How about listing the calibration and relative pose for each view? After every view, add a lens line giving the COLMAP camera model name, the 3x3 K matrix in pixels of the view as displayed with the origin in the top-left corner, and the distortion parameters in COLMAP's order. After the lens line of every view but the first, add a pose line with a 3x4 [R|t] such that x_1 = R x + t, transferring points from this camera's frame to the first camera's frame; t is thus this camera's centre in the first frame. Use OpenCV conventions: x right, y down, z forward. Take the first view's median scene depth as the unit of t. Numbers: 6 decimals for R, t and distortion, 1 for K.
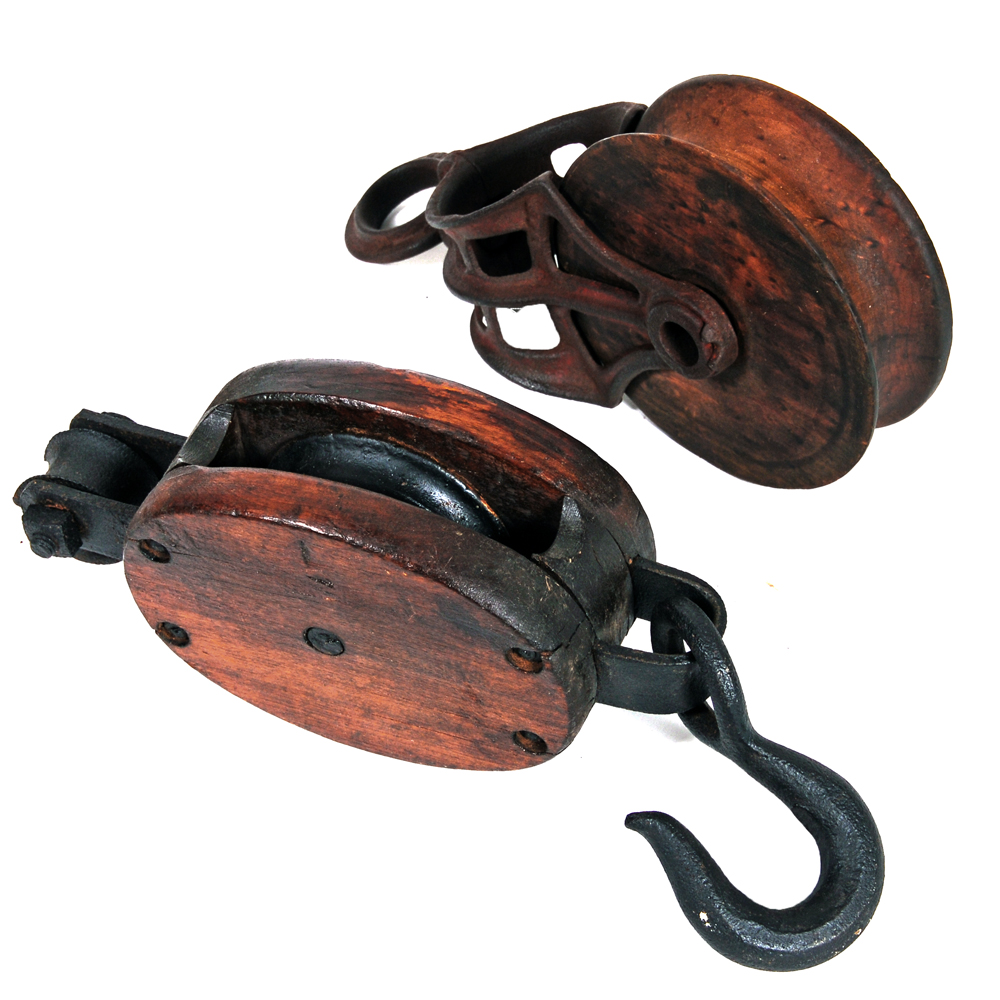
lens RADIAL K [[2378.5, 0, 499.2], [0, 2378.5, 499.6], [0, 0, 1]] dist [-0.009614, 0.000000]
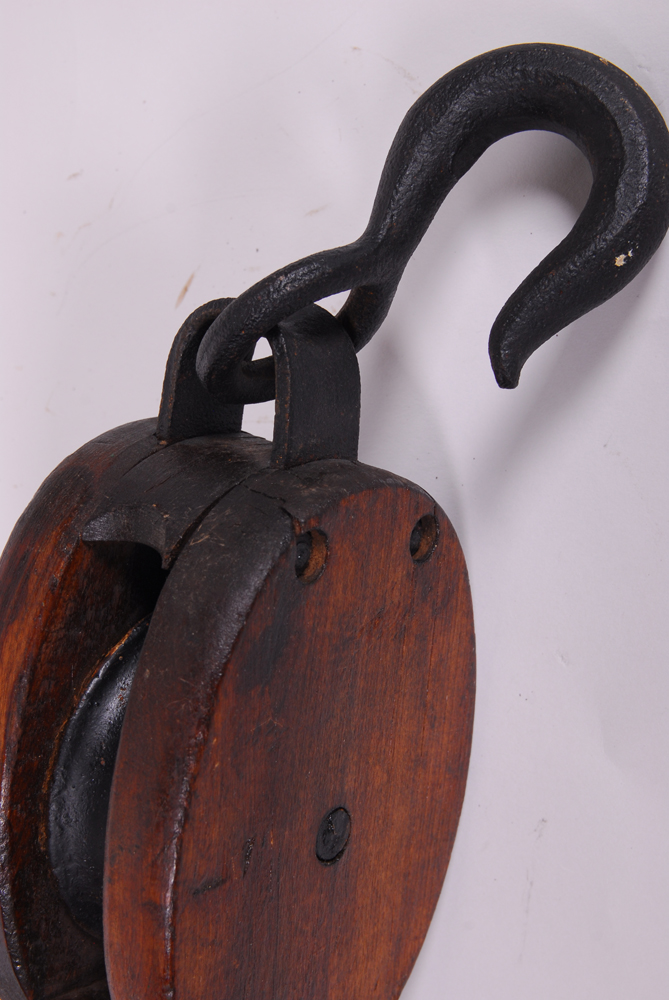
lens RADIAL K [[2119.9, 0, 334.3], [0, 2119.9, 498.8], [0, 0, 1]] dist [-0.076168, 0.000000]
pose [[-0.154247, -0.985367, 0.072524, -0.018843], [0.986695, -0.149805, 0.063176, 0.035324], [-0.051387, 0.081304, 0.995364, 0.350025]]
